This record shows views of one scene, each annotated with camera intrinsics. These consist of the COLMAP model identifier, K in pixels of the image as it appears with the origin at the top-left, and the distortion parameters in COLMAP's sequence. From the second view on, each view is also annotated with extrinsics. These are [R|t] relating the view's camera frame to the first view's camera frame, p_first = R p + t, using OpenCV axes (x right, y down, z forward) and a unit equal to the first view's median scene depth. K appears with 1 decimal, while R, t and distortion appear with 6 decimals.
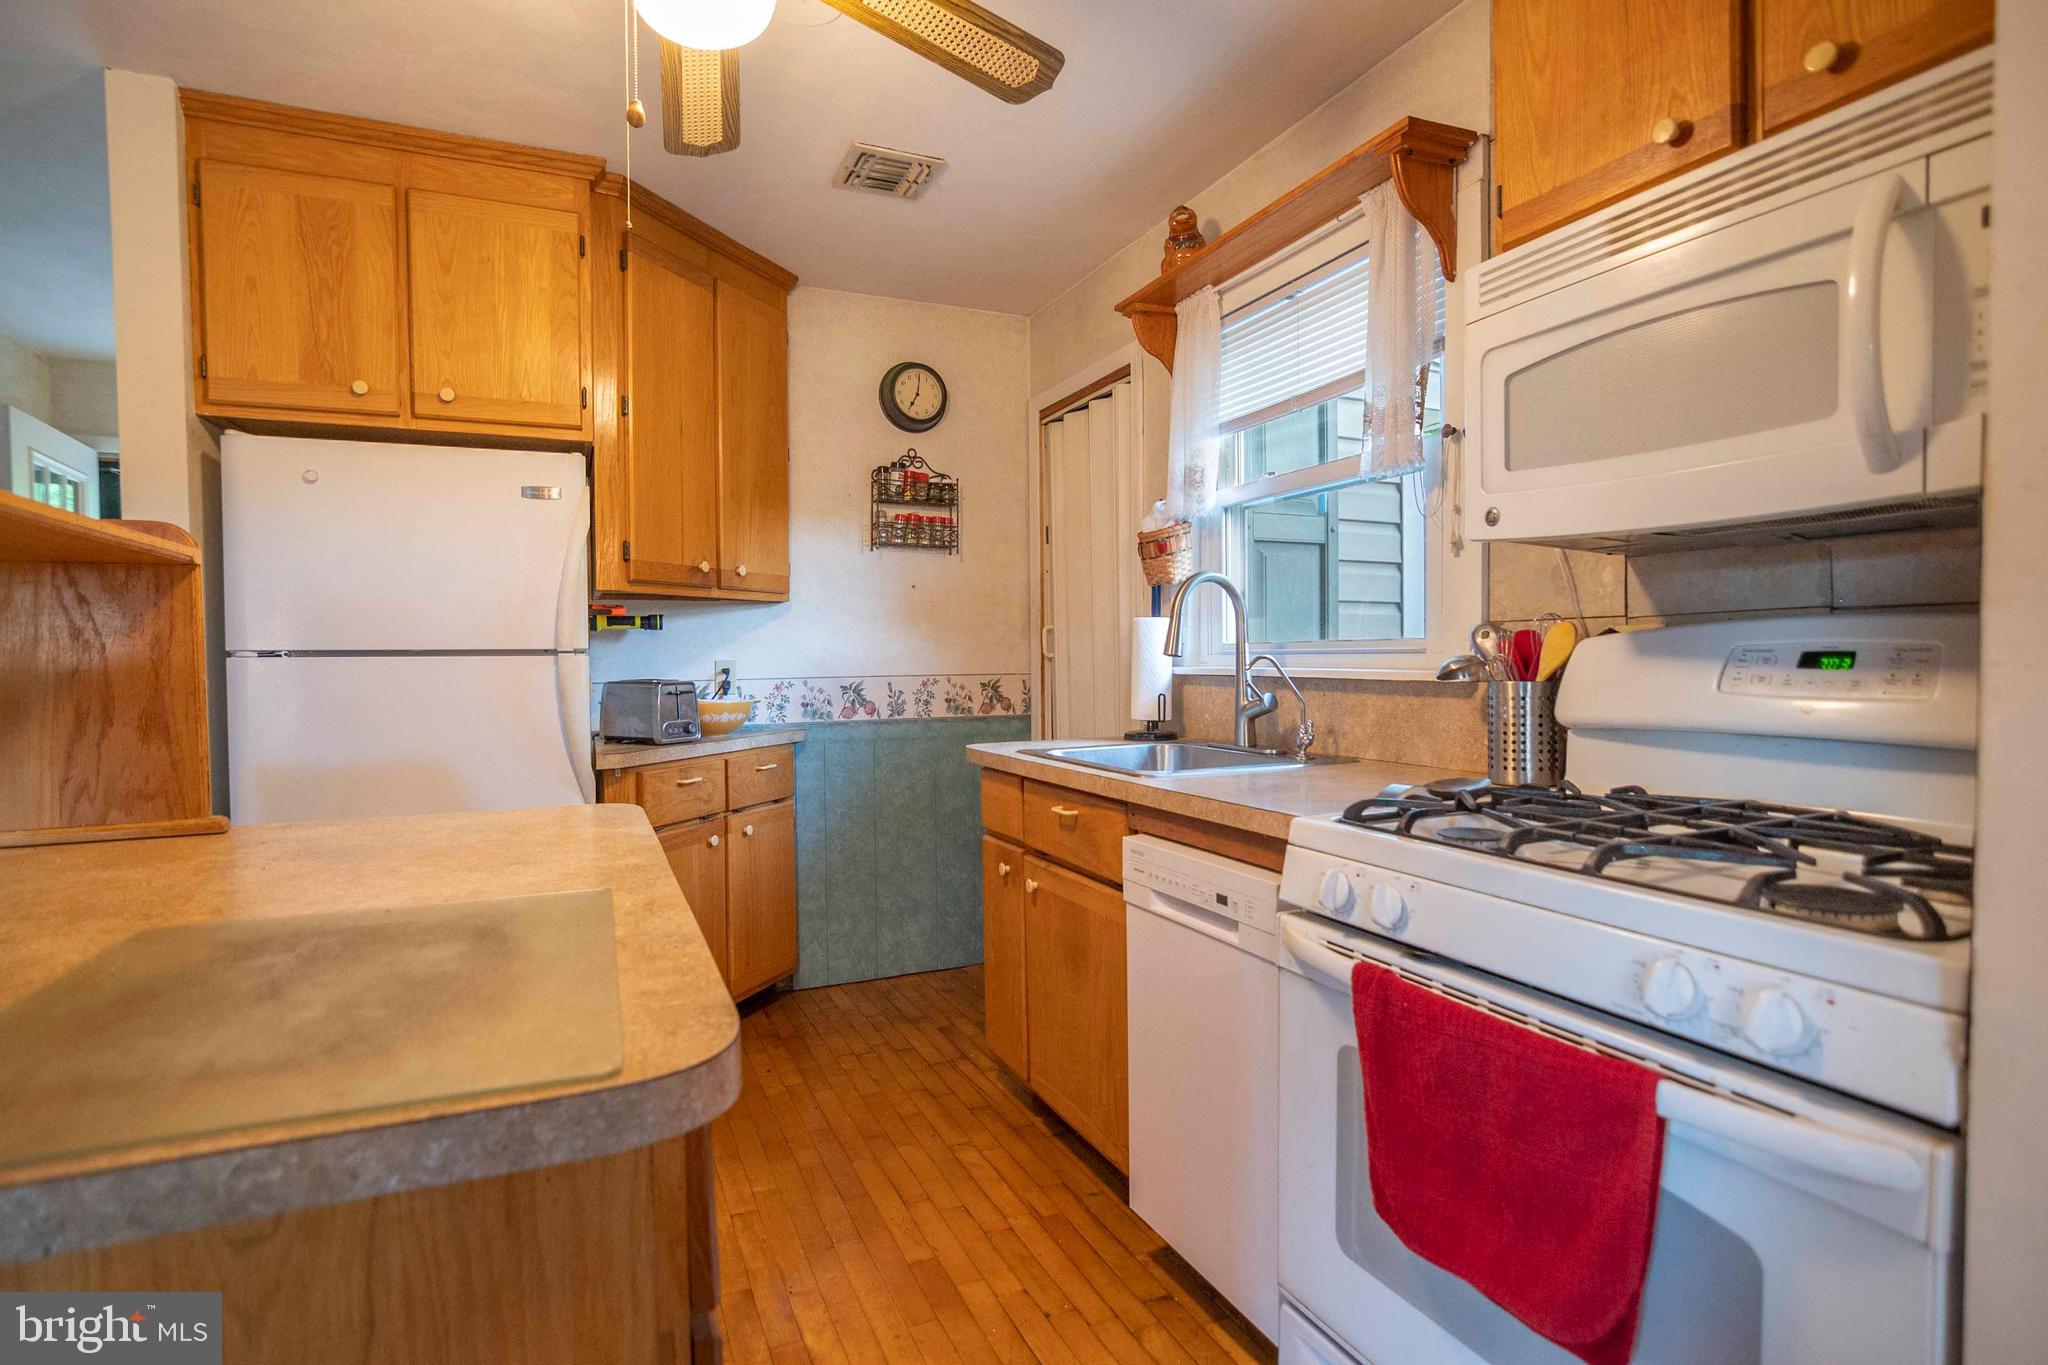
lens RADIAL K [[1005.7, 0, 1006.9], [0, 1005.7, 678.7], [0, 0, 1]] dist [-0.029344, 0.009907]
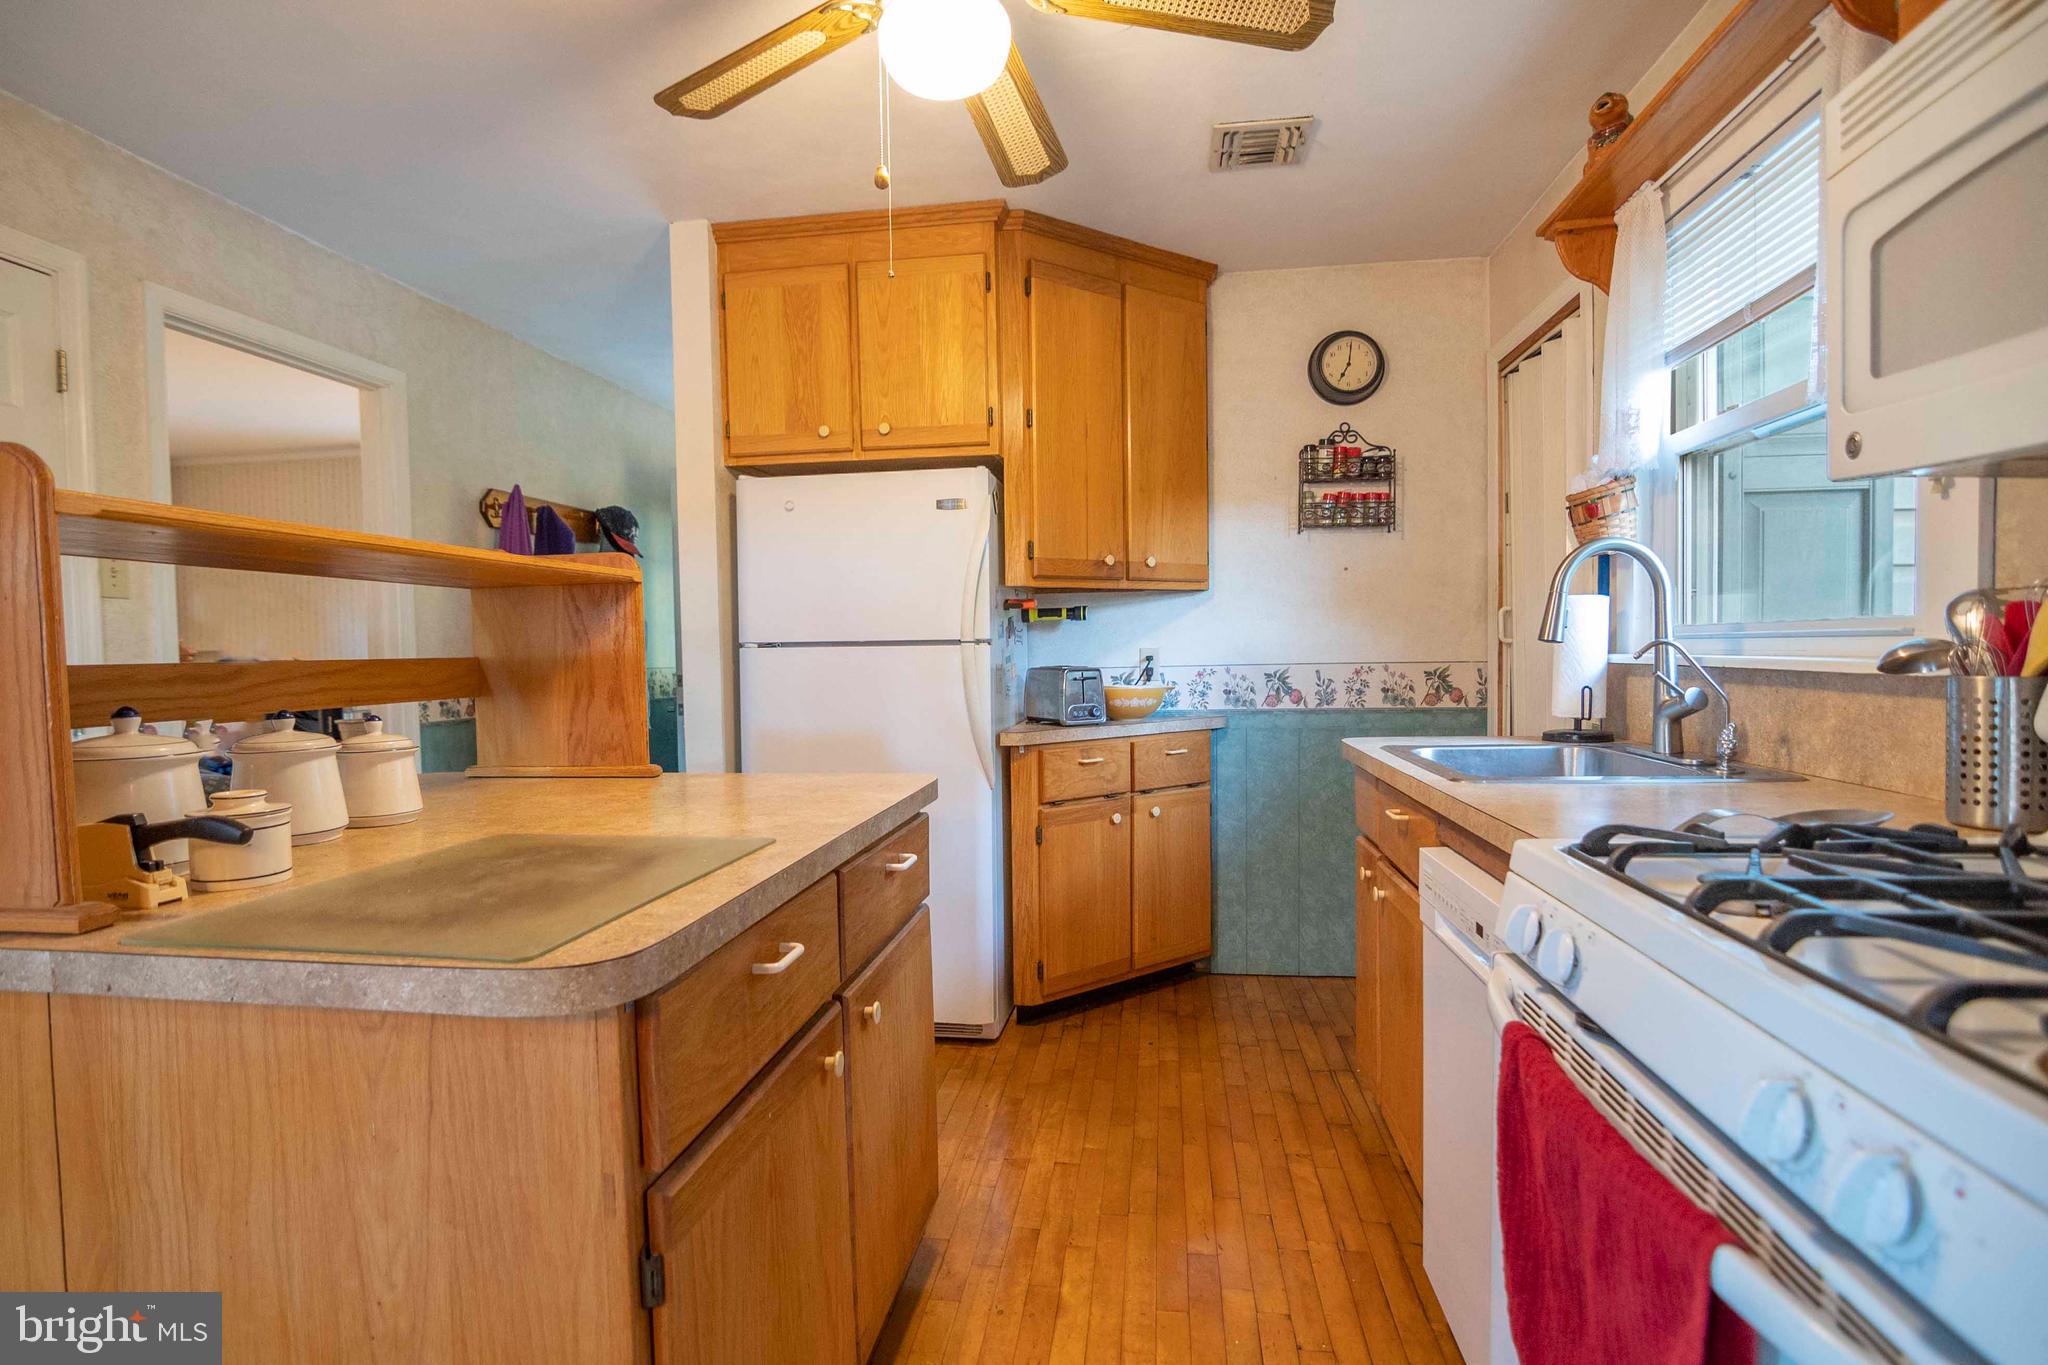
lens RADIAL K [[1005.7, 0, 1010.8], [0, 1005.7, 678.6], [0, 0, 1]] dist [-0.029344, 0.009907]
pose [[0.848899, 0.011681, -0.528426, 0.207309], [-0.004244, 0.999874, 0.015285, -0.002346], [0.528538, -0.010733, 0.848842, 0.048549]]
